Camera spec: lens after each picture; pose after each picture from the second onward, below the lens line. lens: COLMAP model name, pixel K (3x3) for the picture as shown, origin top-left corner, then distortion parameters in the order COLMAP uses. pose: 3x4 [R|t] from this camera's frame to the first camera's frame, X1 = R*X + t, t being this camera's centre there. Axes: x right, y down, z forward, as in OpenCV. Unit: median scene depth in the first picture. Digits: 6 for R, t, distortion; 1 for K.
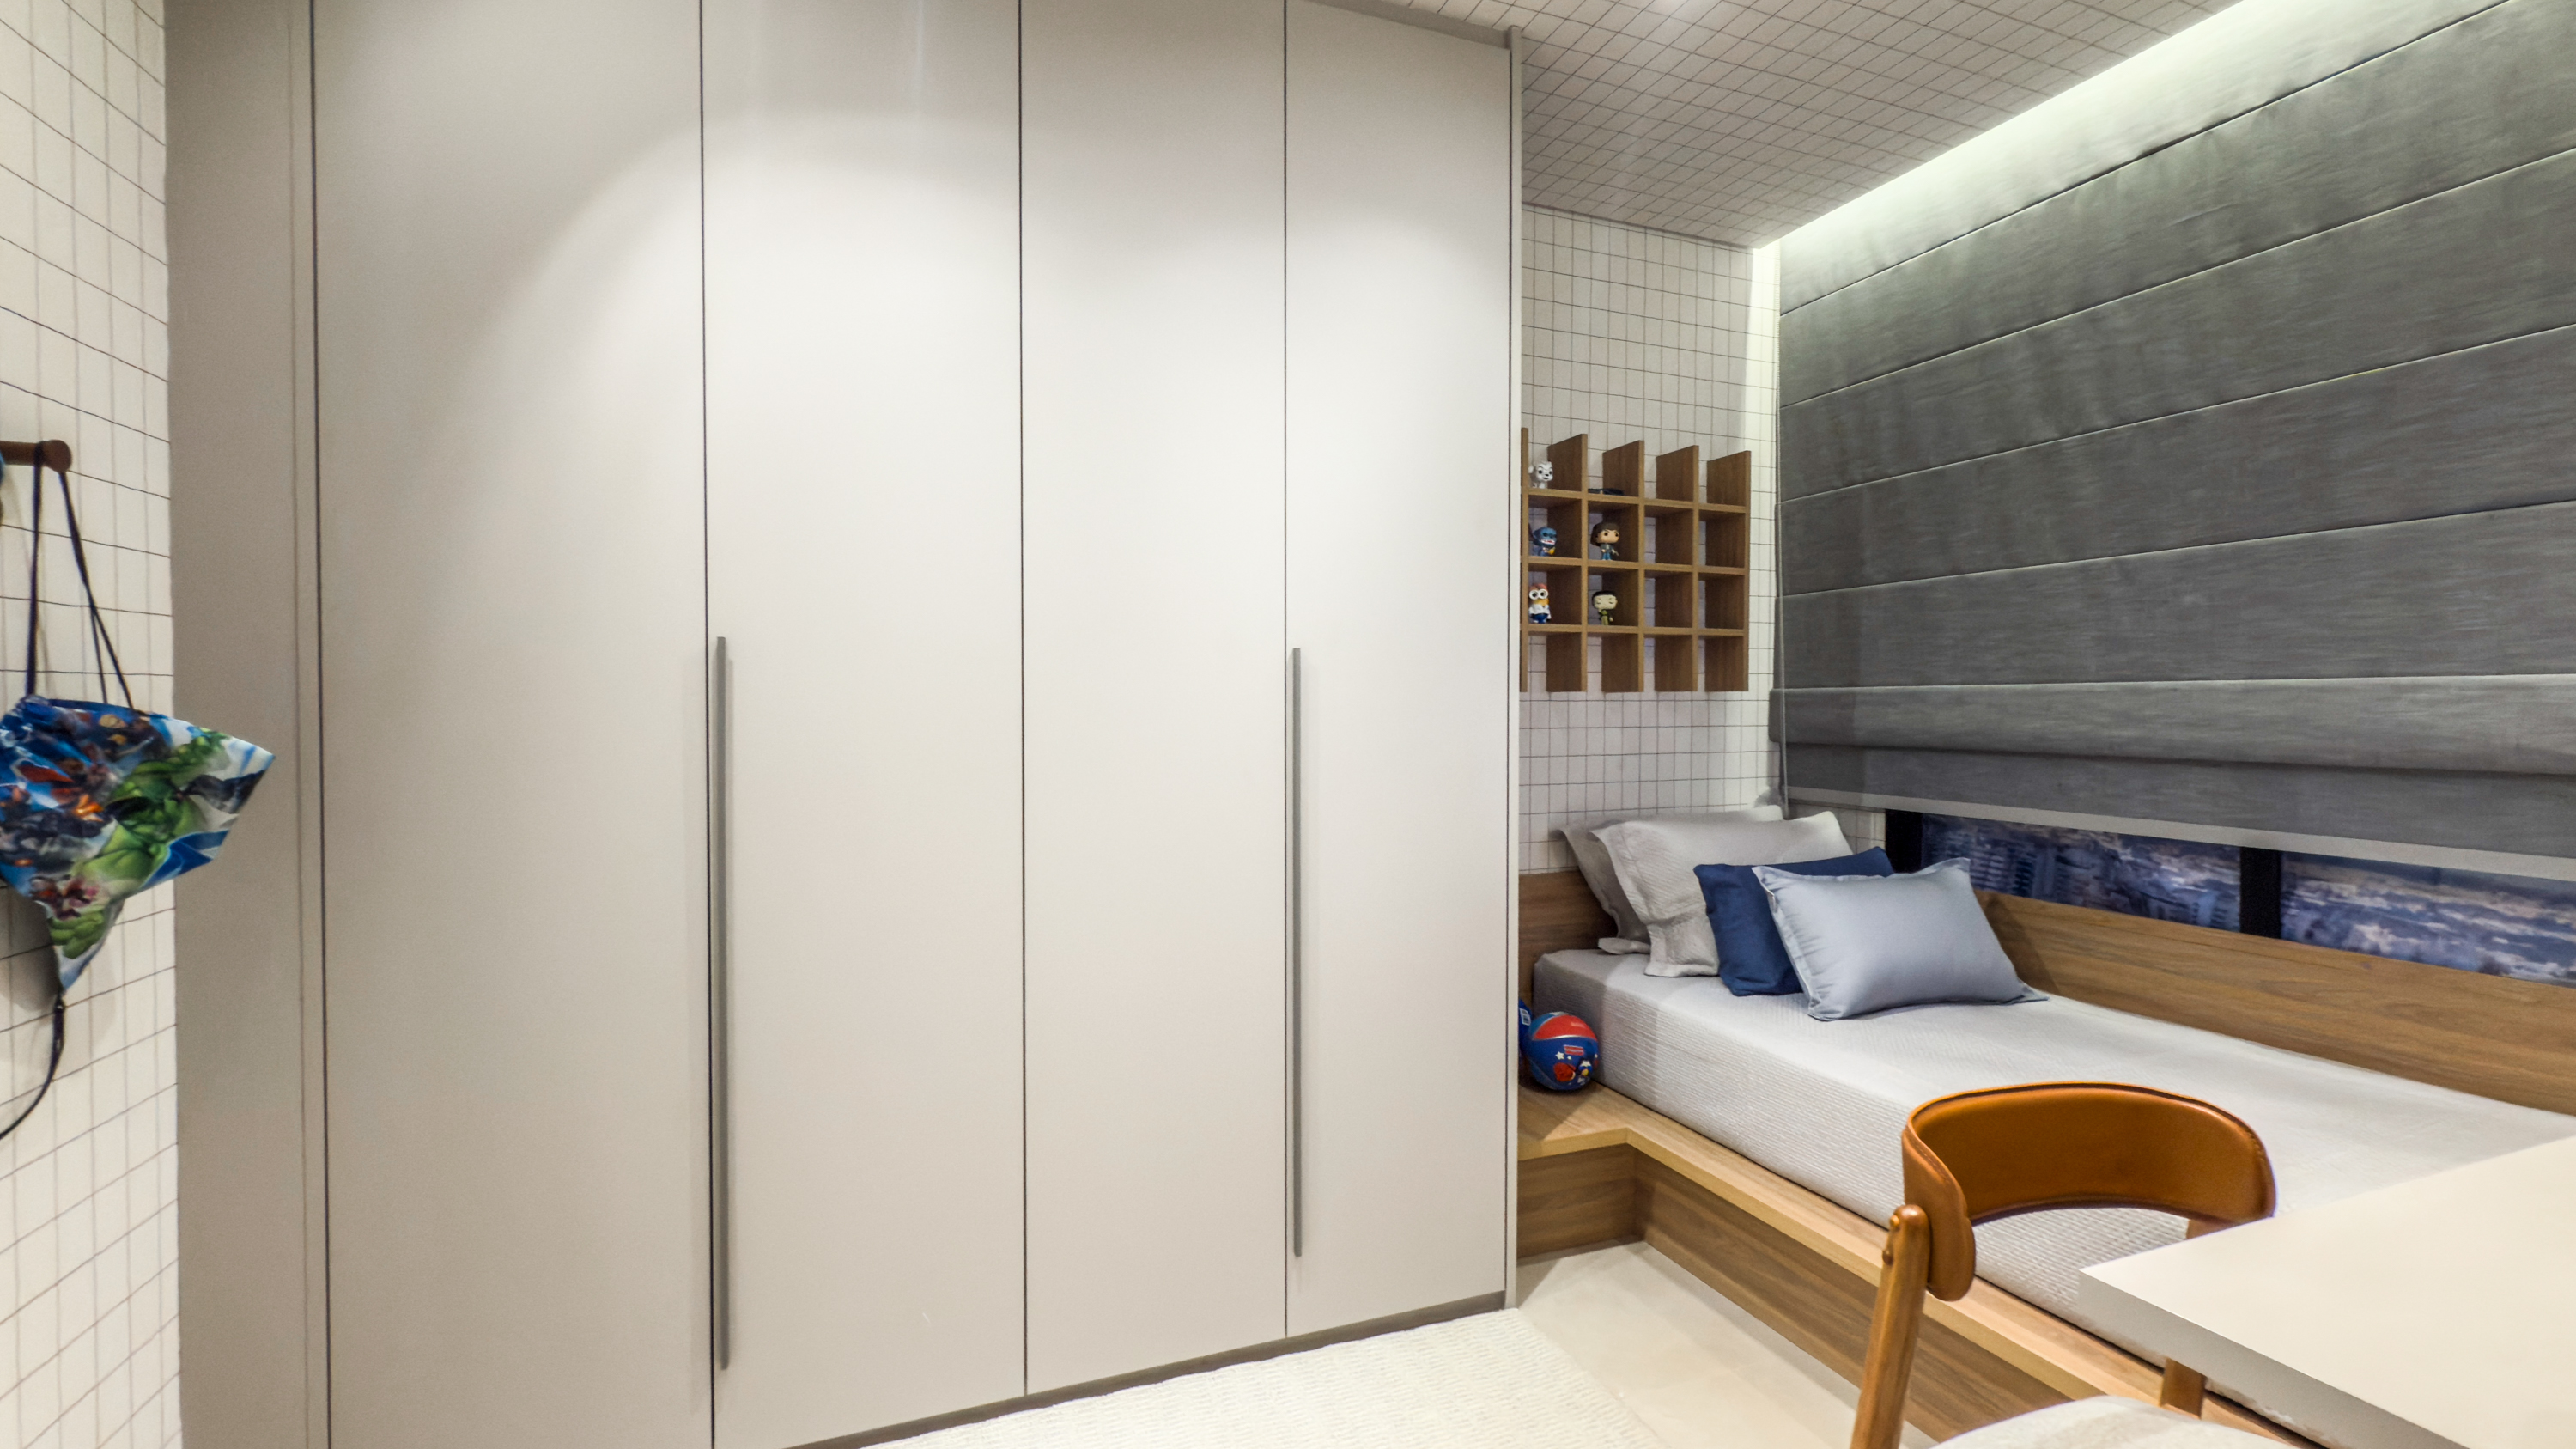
lens RADIAL K [[1117.0, 0, 1315.0], [0, 1117.0, 693.8], [0, 0, 1]] dist [-0.000954, 0.000468]
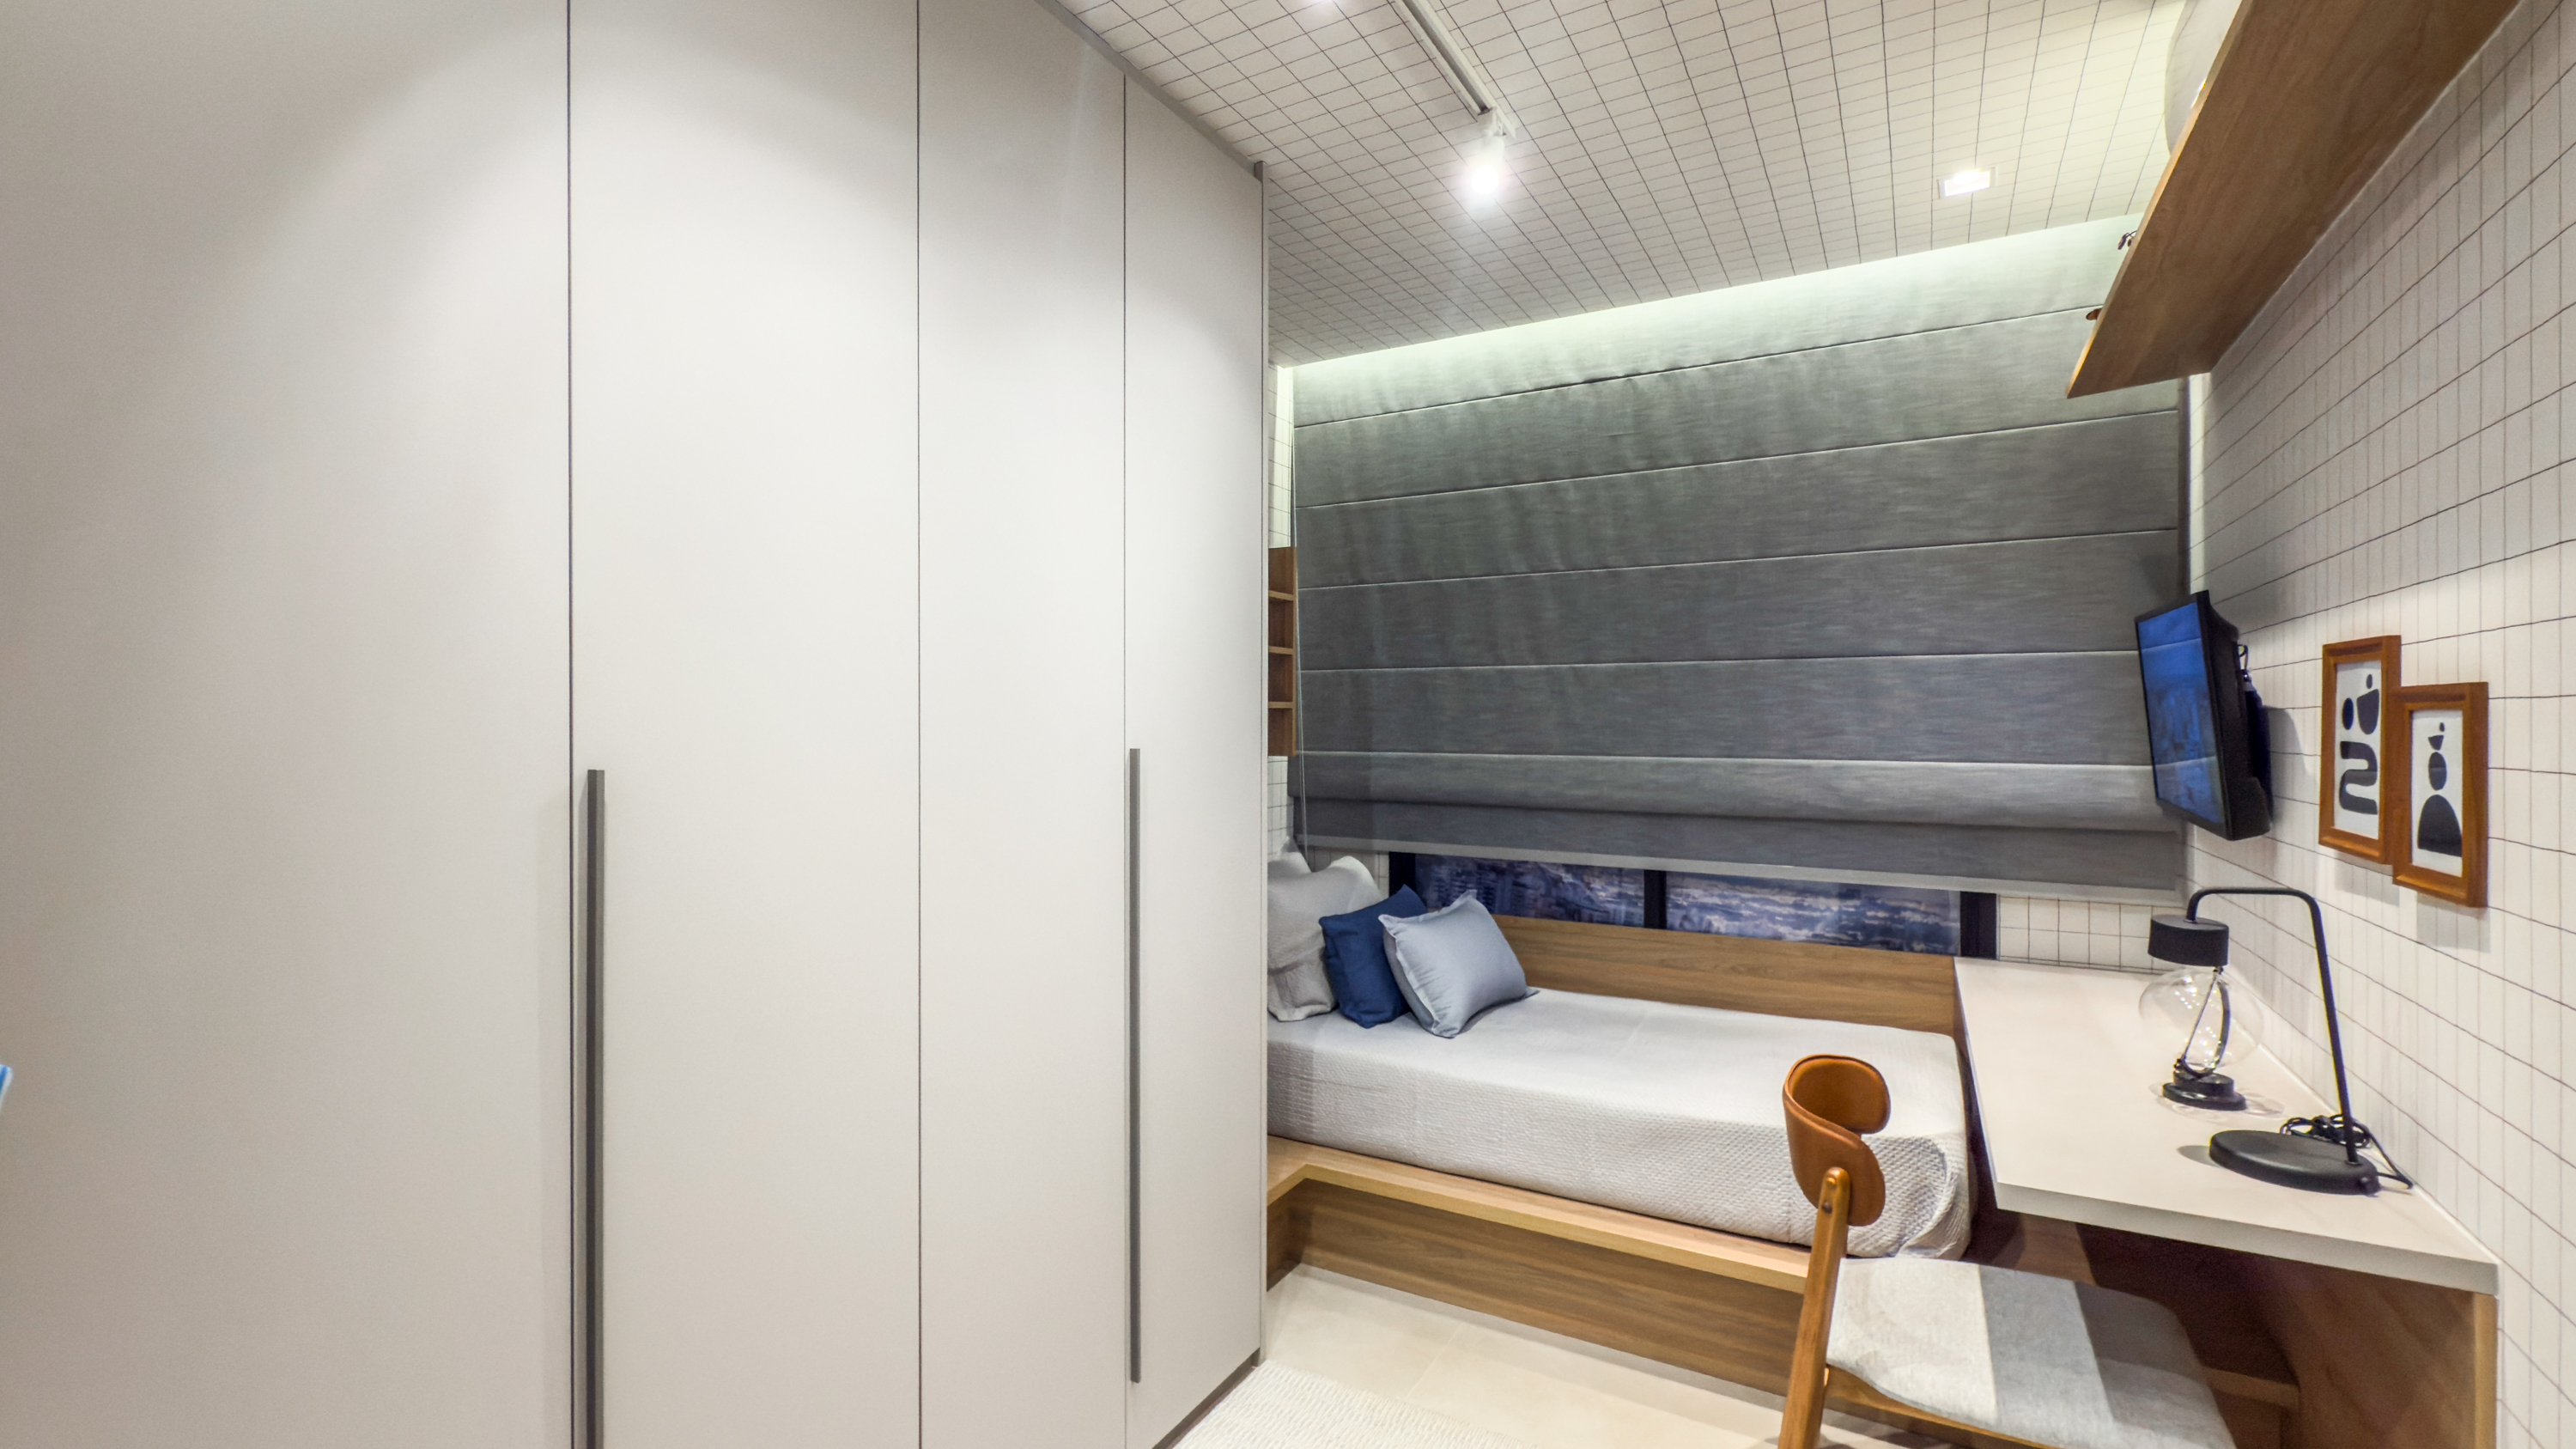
lens RADIAL K [[1117.0, 0, 1315.0], [0, 1117.0, 693.8], [0, 0, 1]] dist [-0.000954, 0.000468]
pose [[0.779245, 0.019383, 0.626420, -0.423493], [-0.010383, 0.999784, -0.018020, -0.061286], [-0.626634, 0.007538, 0.779277, 0.123030]]
